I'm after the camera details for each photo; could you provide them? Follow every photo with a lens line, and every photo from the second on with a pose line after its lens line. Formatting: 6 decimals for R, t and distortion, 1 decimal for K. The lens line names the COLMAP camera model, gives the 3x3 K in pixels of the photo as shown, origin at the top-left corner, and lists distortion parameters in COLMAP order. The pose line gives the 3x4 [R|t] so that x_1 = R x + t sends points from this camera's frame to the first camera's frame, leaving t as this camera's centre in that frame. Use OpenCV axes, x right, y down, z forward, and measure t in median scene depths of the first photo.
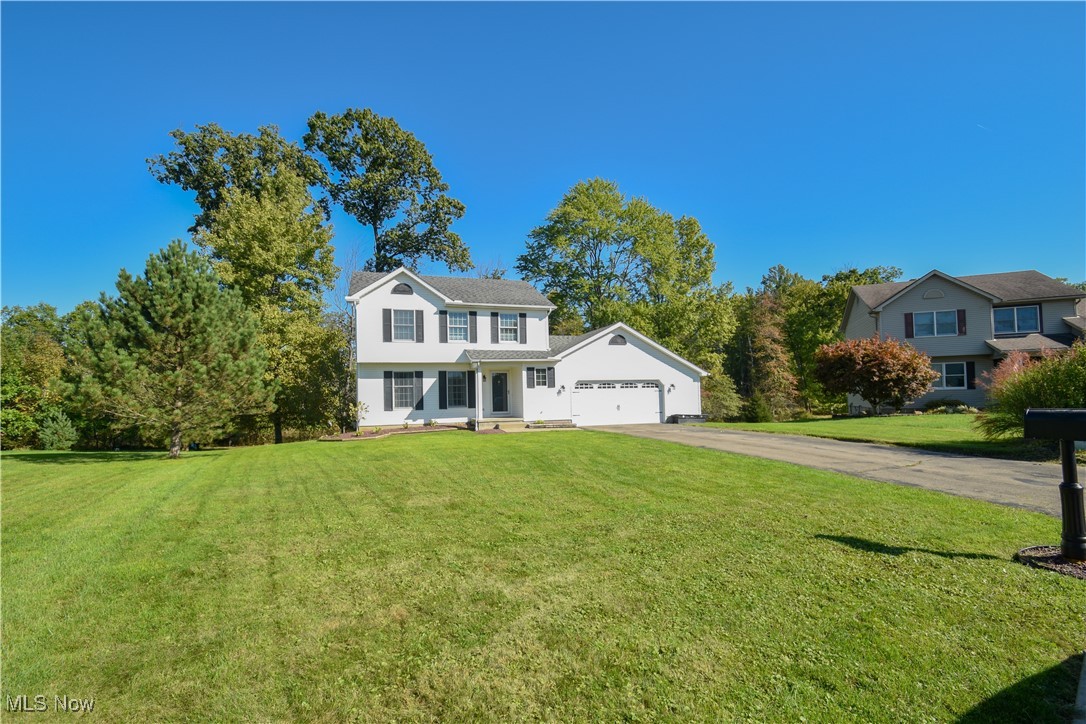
lens RADIAL K [[480.6, 0, 540.1], [0, 480.6, 382.8], [0, 0, 1]] dist [0.019251, -0.019654]
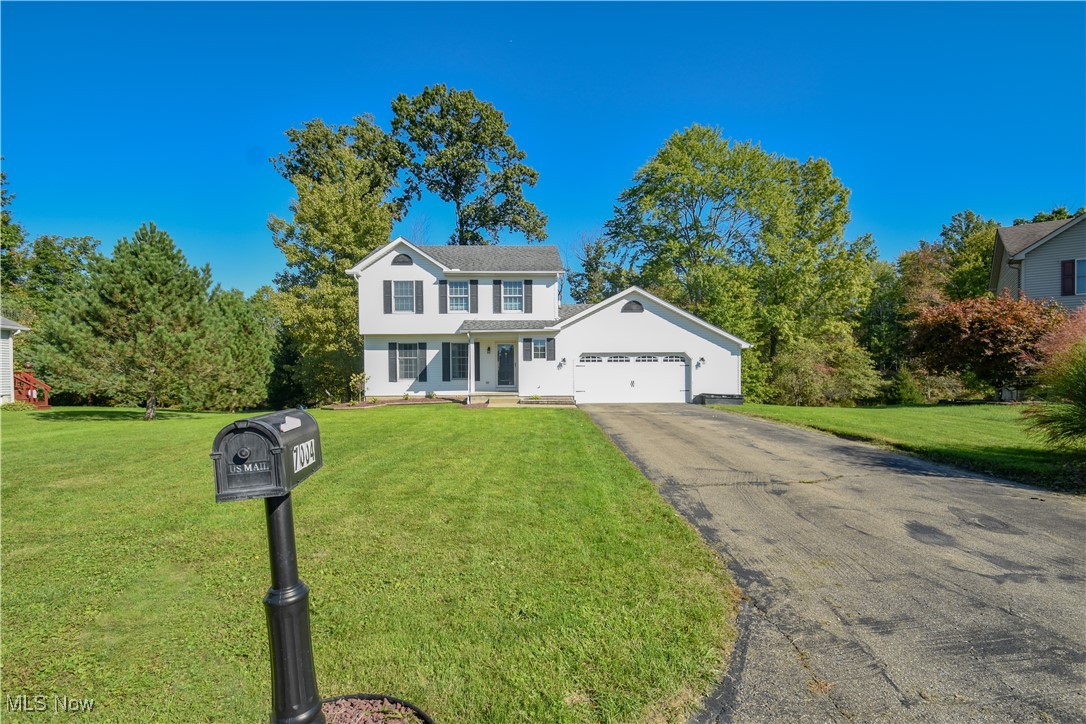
lens RADIAL K [[478.9, 0, 539.9], [0, 478.9, 378.7], [0, 0, 1]] dist [0.013714, -0.014728]
pose [[0.957907, 0.020215, -0.286366, 0.254354], [-0.006421, 0.998777, 0.049028, -0.000039], [0.287006, -0.045126, 0.956865, 0.113277]]
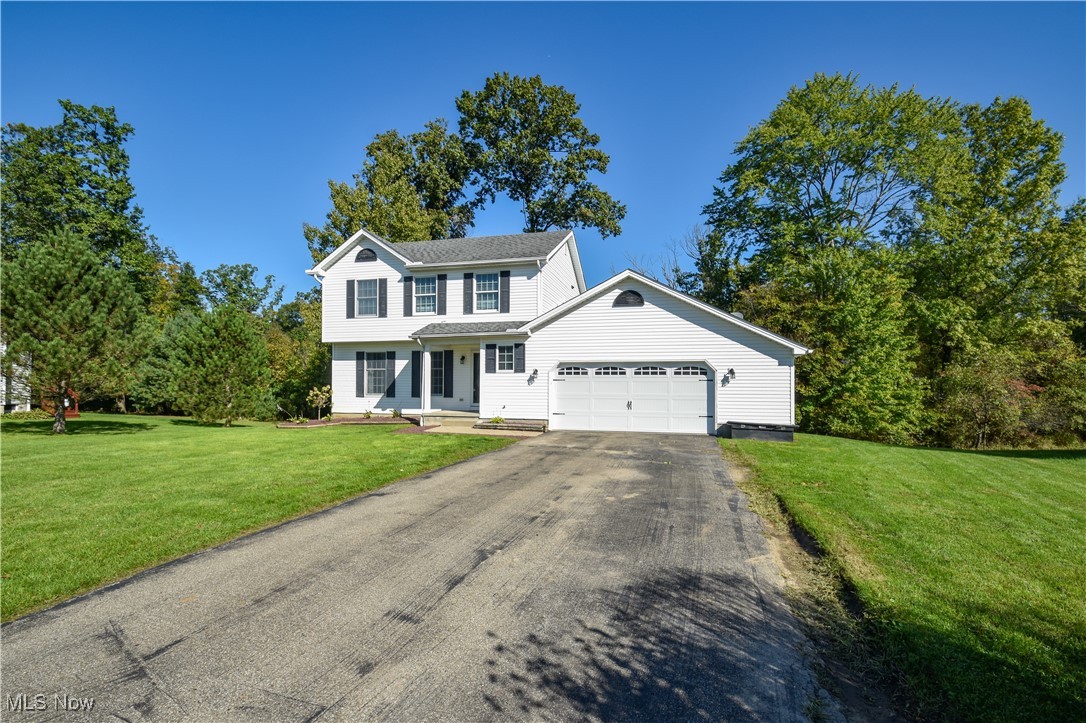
lens RADIAL K [[499.4, 0, 538.8], [0, 499.4, 380.9], [0, 0, 1]] dist [0.014033, -0.016937]
pose [[0.839441, 0.020219, -0.543074, 0.425645], [-0.006868, 0.999623, 0.026599, 0.002327], [0.543407, -0.018599, 0.839263, 0.384879]]
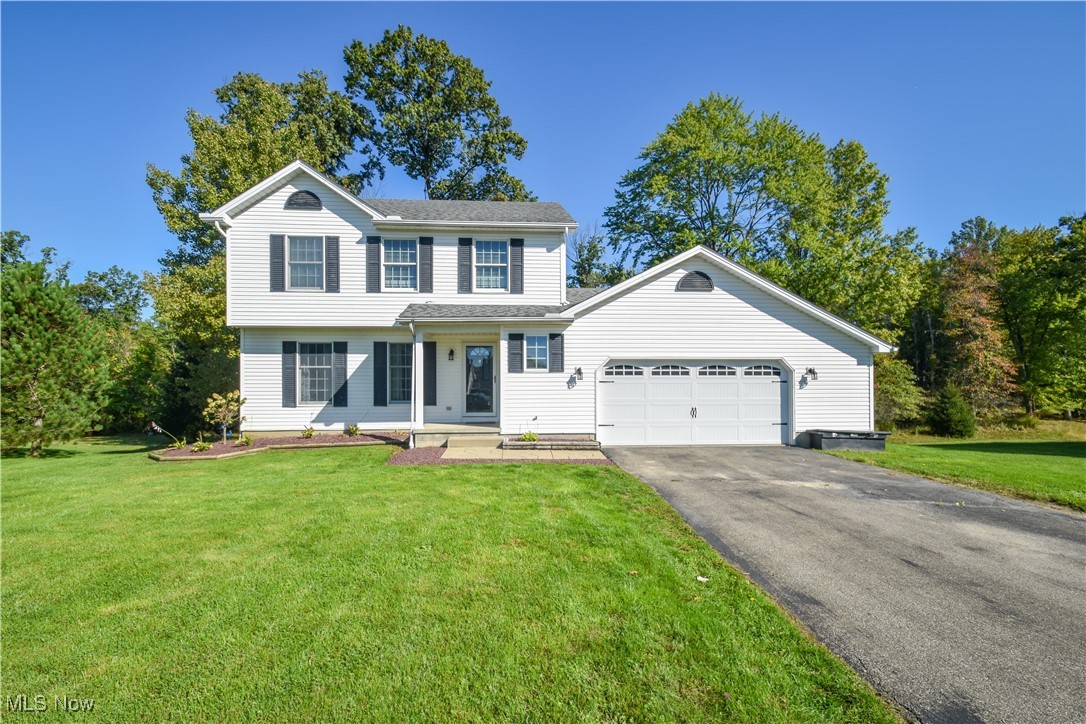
lens RADIAL K [[480.6, 0, 540.1], [0, 480.6, 382.8], [0, 0, 1]] dist [0.019251, -0.019654]
pose [[0.967329, 0.018403, -0.252854, 0.134831], [-0.011318, 0.999502, 0.029448, 0.005922], [0.253270, -0.025624, 0.967056, 0.461204]]
